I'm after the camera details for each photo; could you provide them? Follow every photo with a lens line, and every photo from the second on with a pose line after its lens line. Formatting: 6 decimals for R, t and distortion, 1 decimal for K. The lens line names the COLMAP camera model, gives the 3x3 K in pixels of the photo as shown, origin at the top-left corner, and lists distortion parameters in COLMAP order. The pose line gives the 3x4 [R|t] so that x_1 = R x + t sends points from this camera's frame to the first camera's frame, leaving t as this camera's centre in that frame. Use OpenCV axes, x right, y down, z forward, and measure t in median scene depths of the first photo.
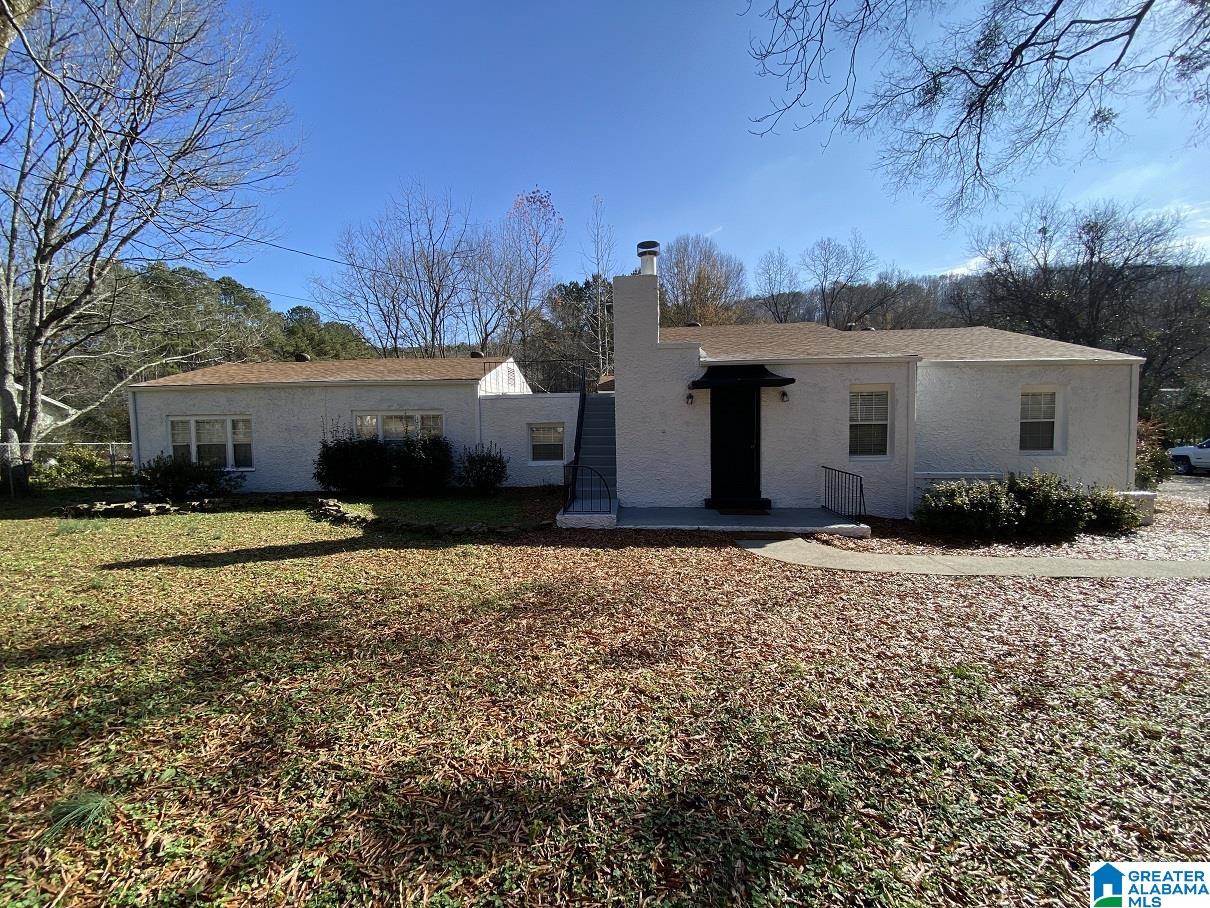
lens RADIAL K [[491.8, 0, 605.0], [0, 491.8, 454.0], [0, 0, 1]] dist [-0.002148, -0.000195]
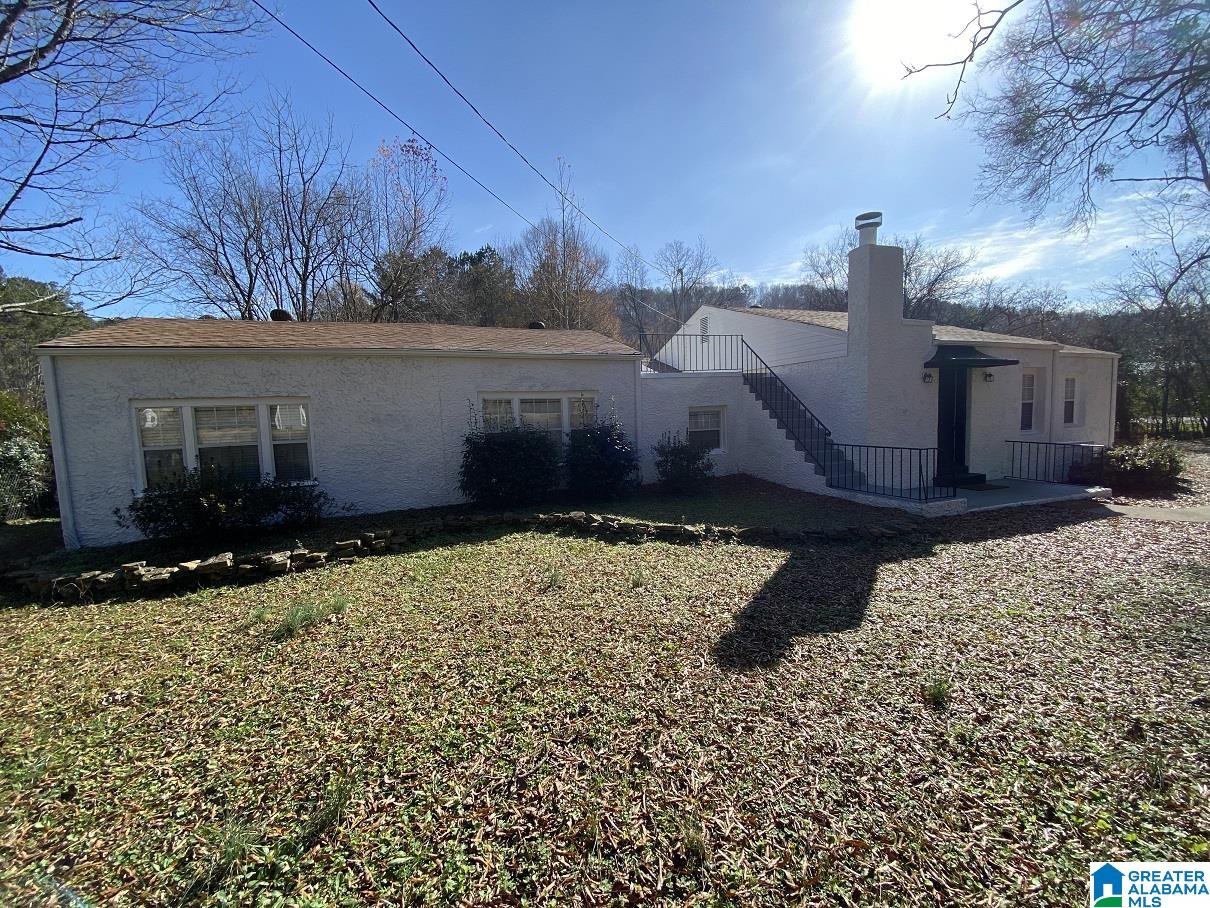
lens RADIAL K [[497.5, 0, 605.0], [0, 497.5, 454.0], [0, 0, 1]] dist [0.006416, -0.000059]
pose [[0.911263, -0.047570, 0.409068, -0.650014], [0.043019, 0.998867, 0.020327, -0.005047], [-0.409572, -0.000926, 0.912277, 0.261875]]
